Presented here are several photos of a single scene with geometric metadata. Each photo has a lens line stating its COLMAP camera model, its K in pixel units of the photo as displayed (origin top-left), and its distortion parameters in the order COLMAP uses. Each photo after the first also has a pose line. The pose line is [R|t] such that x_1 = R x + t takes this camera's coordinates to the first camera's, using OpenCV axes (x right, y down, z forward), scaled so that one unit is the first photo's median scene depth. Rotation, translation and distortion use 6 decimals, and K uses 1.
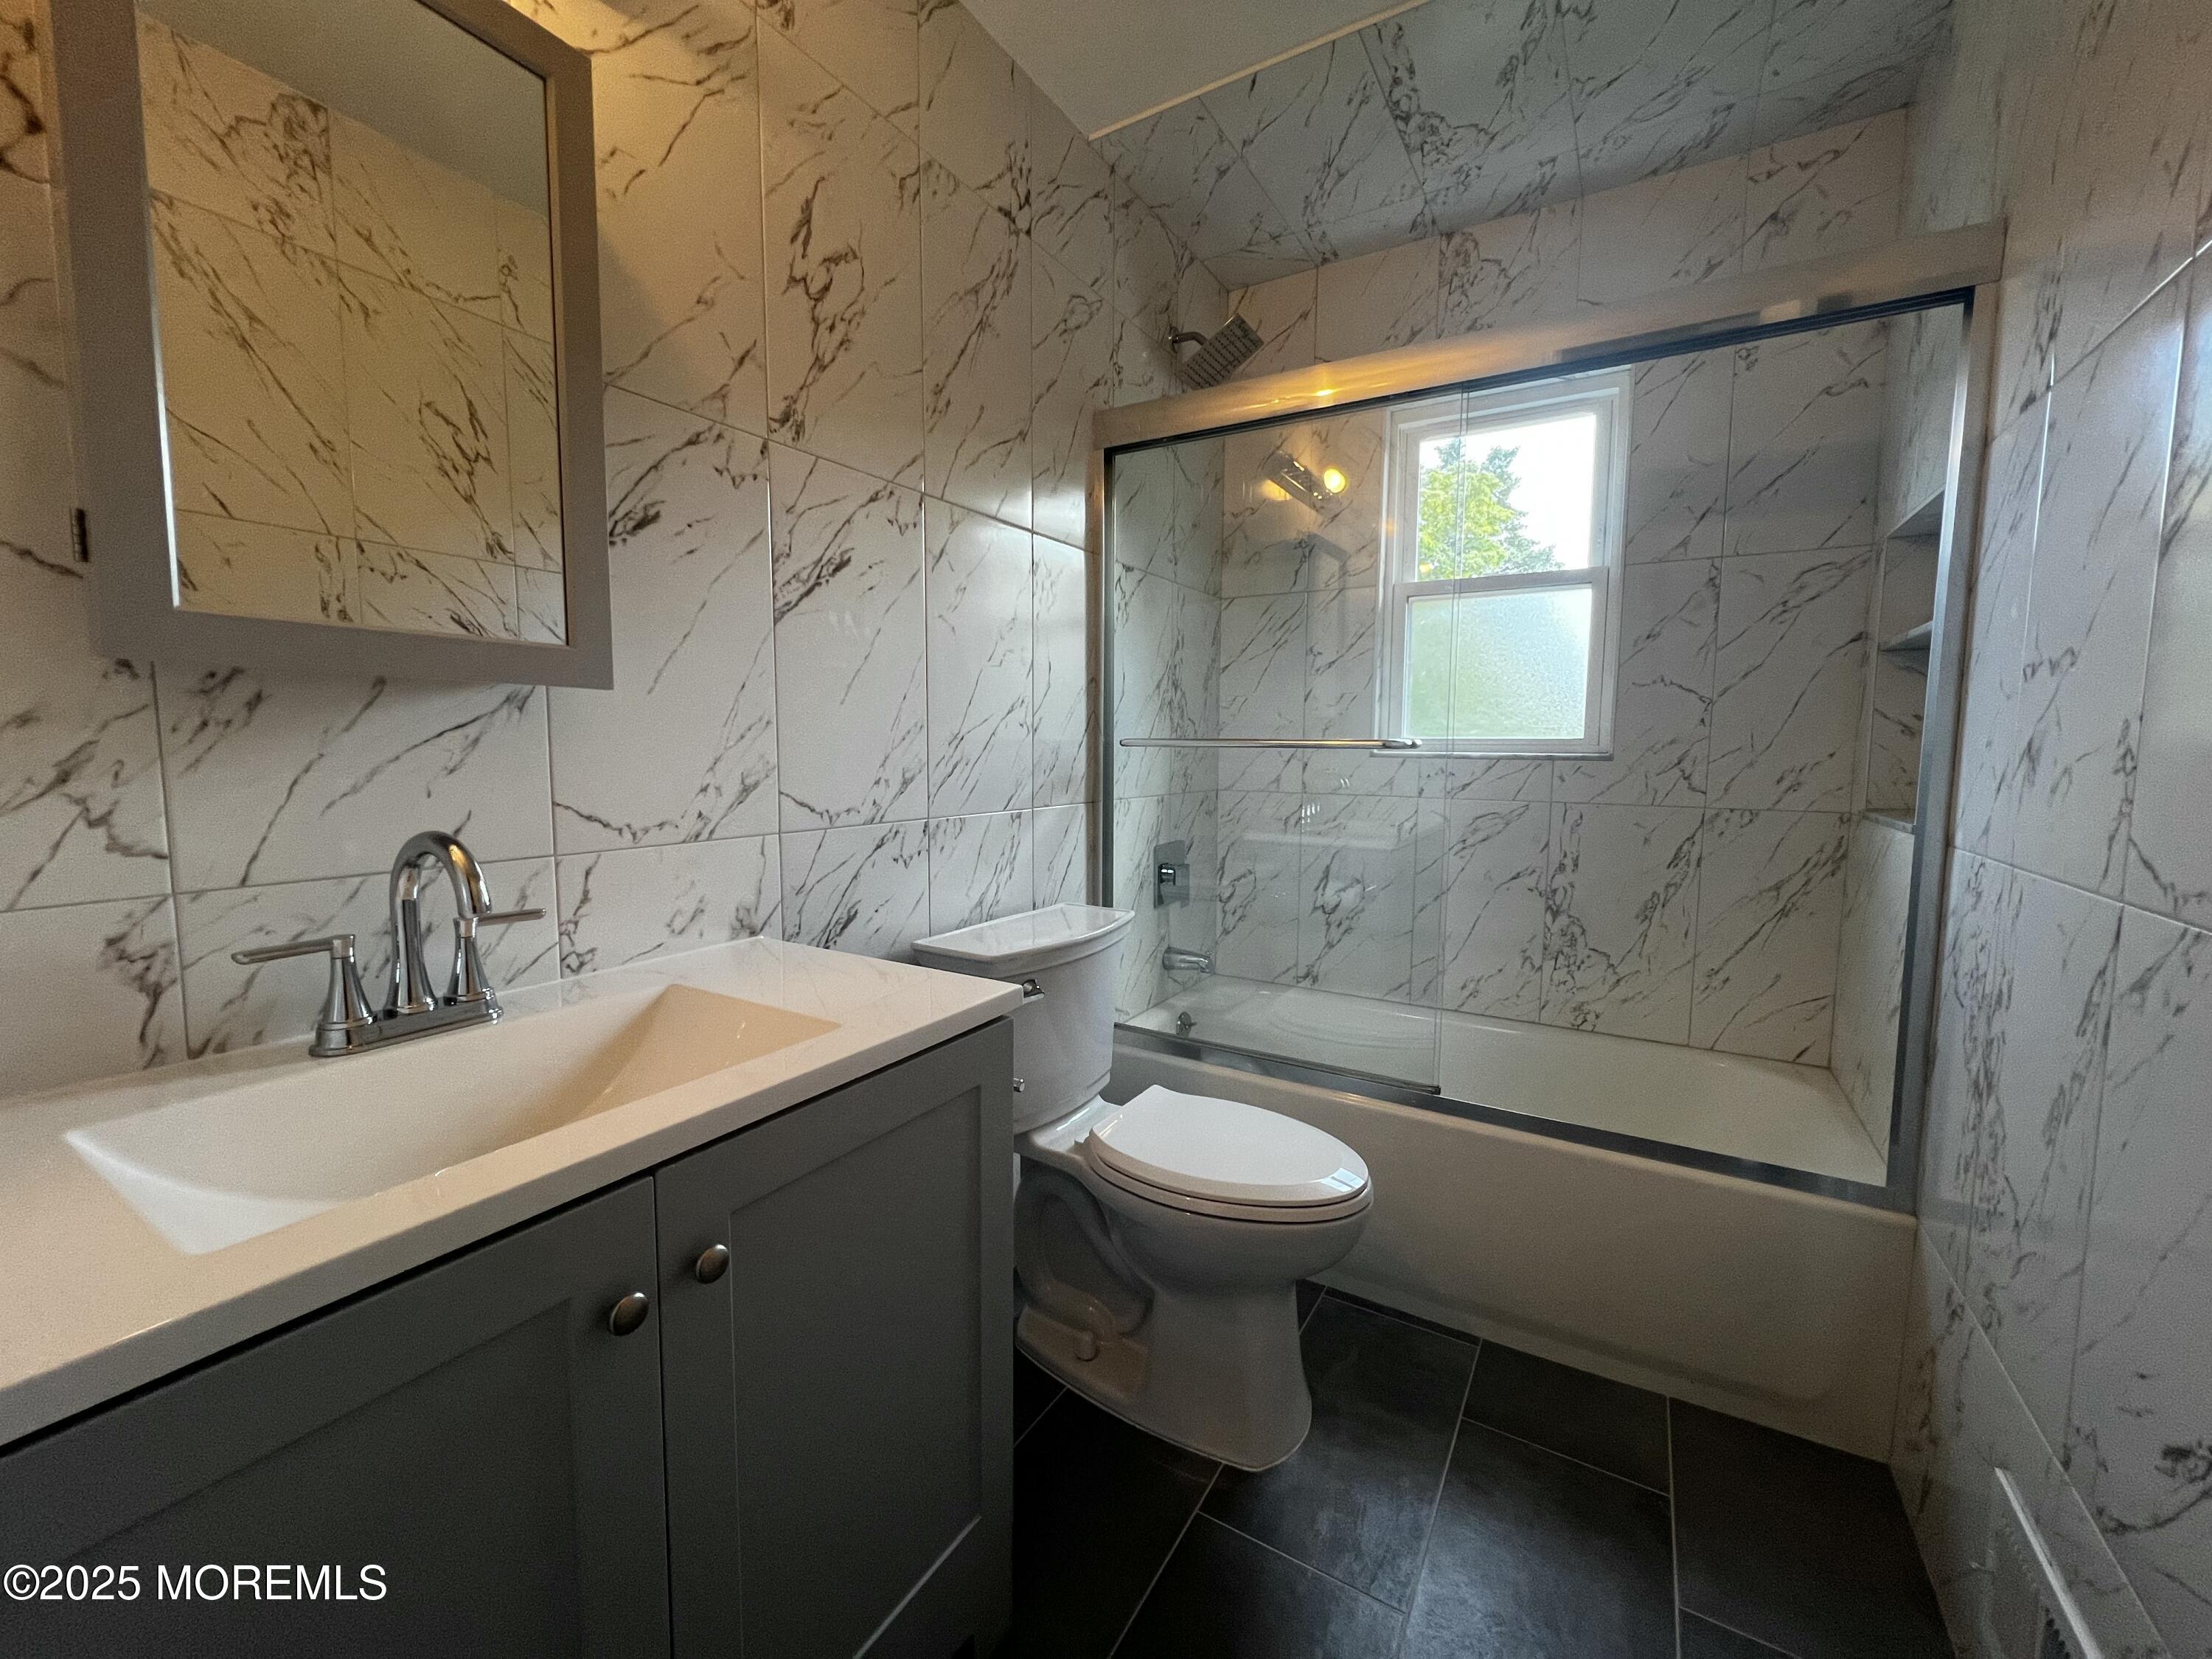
lens RADIAL K [[884.4, 0, 1103.2], [0, 884.4, 823.5], [0, 0, 1]] dist [-0.002375, 0.000402]
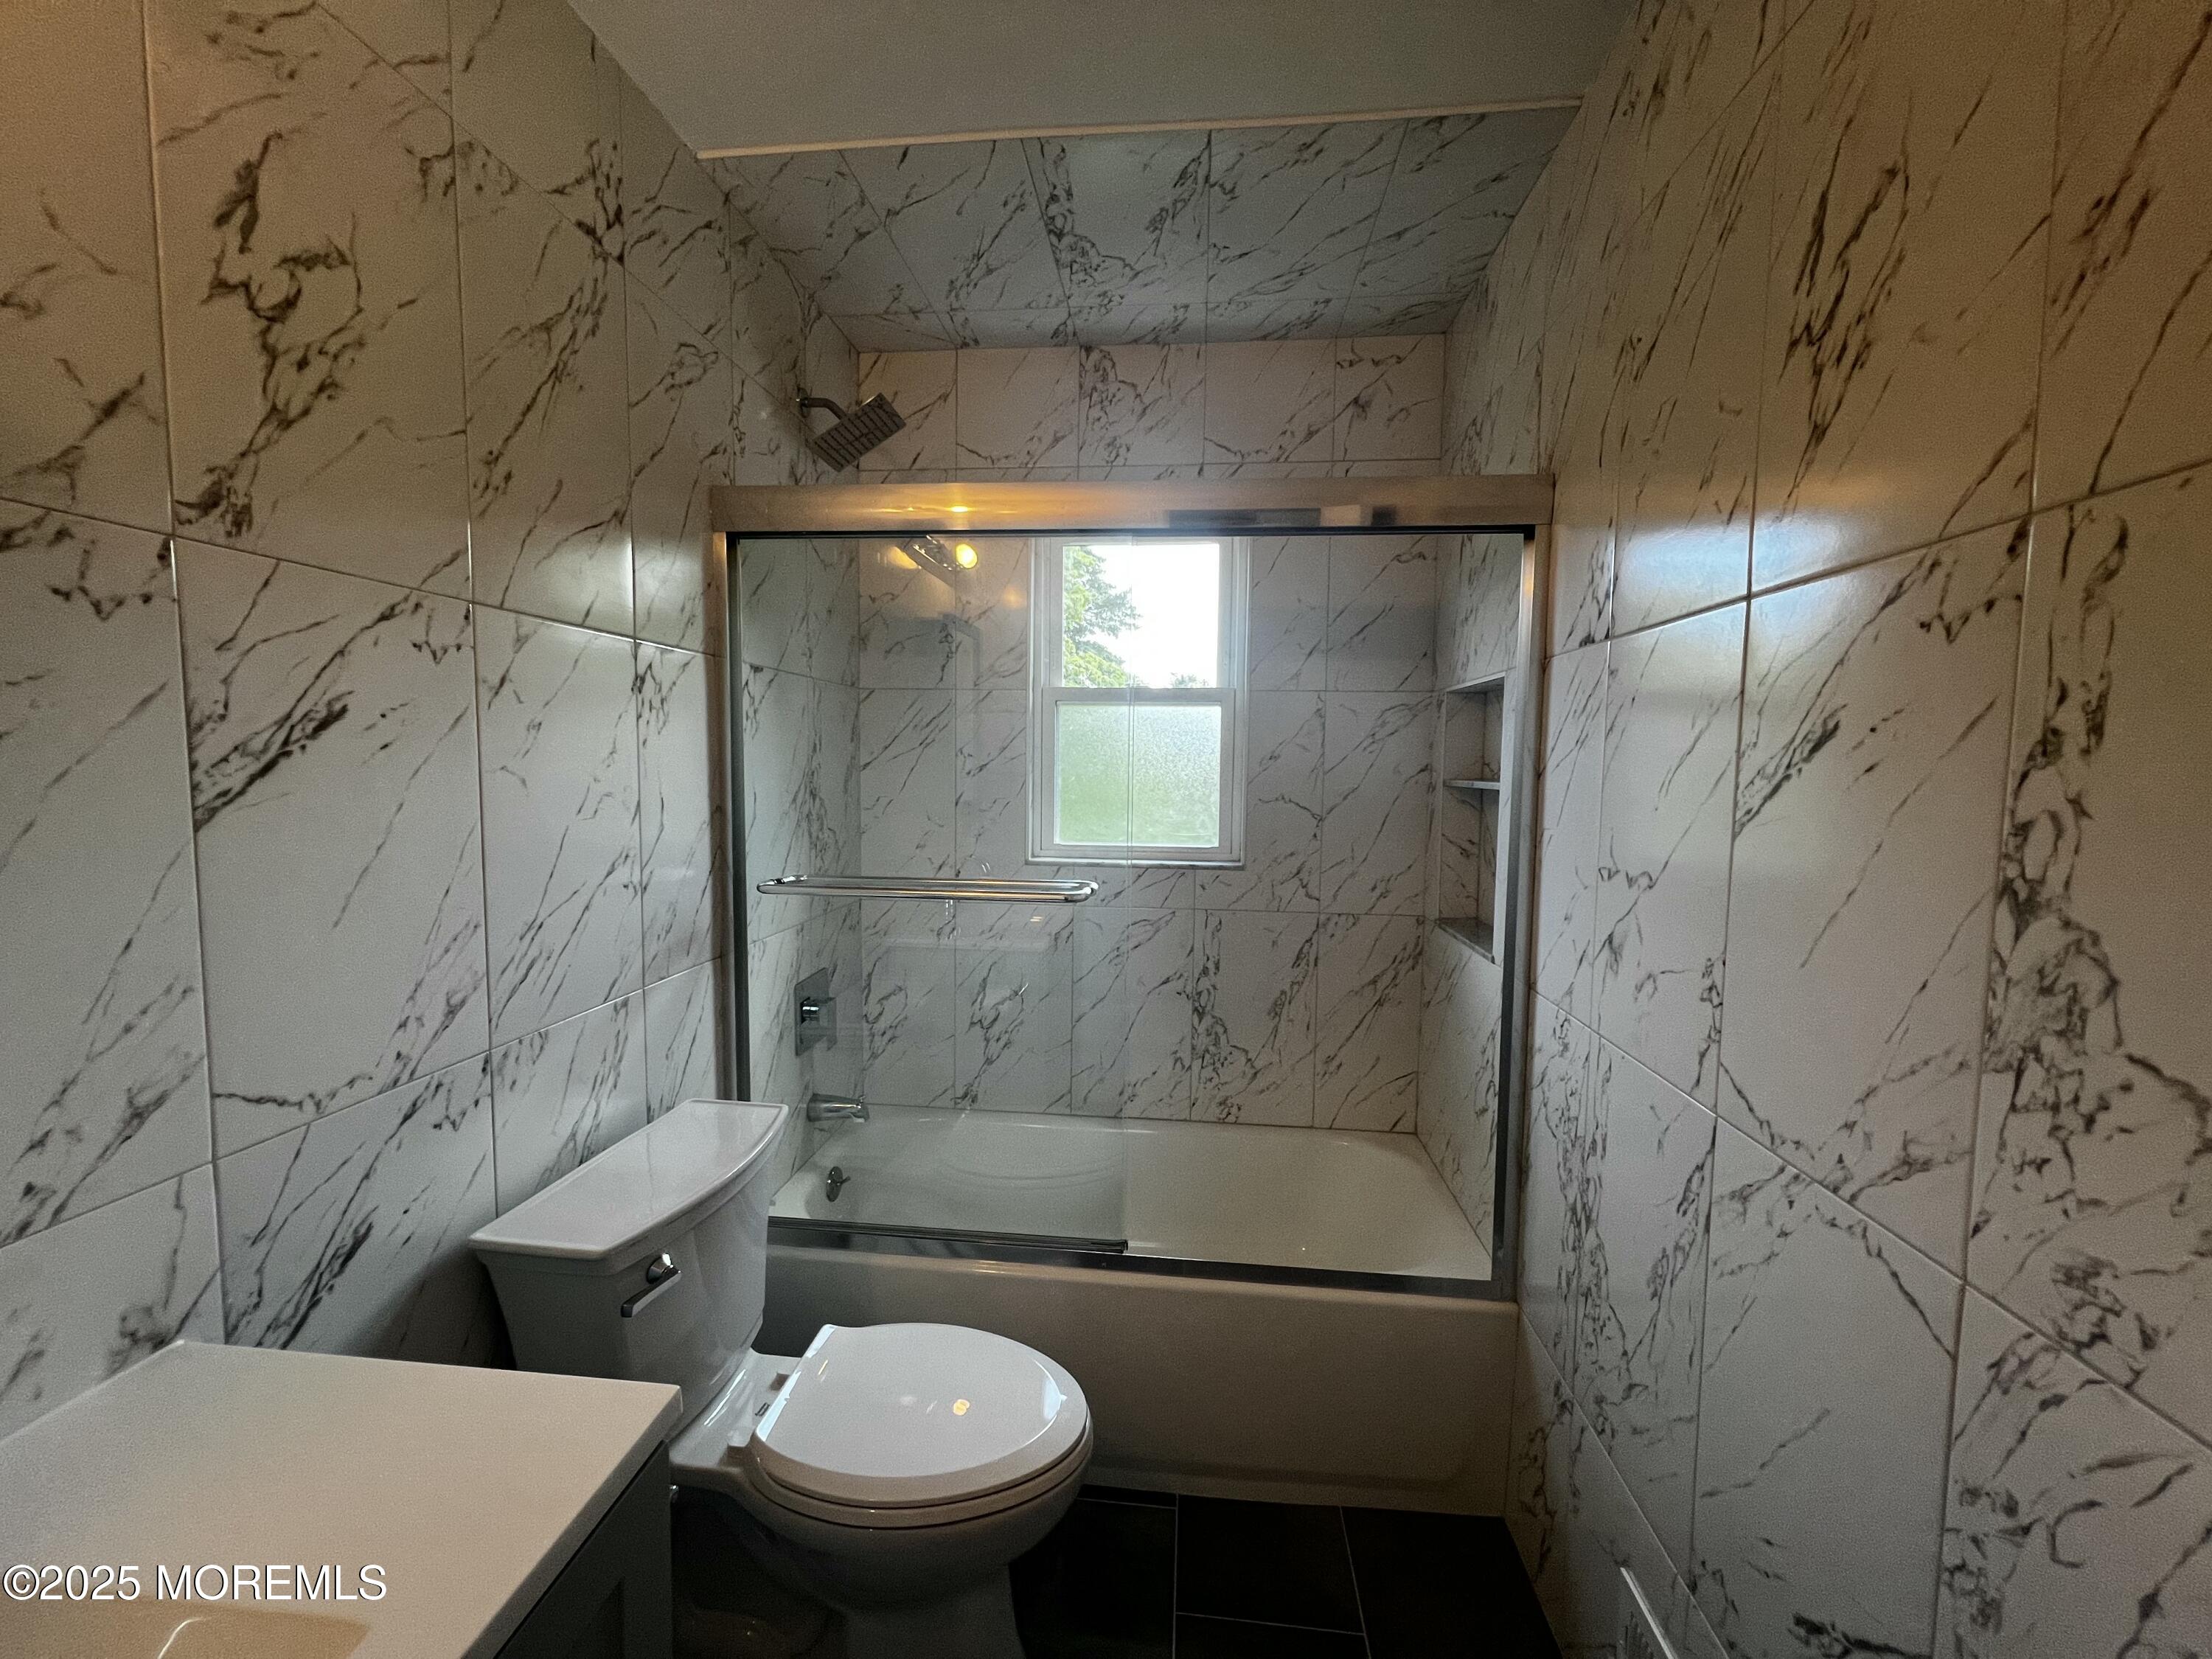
lens RADIAL K [[884.4, 0, 1105.0], [0, 884.4, 827.1], [0, 0, 1]] dist [-0.002375, 0.000402]
pose [[0.903434, -0.025485, 0.427968, -0.045903], [0.032010, 0.999455, -0.008058, -0.152731], [-0.427530, 0.020979, 0.903758, 0.127456]]
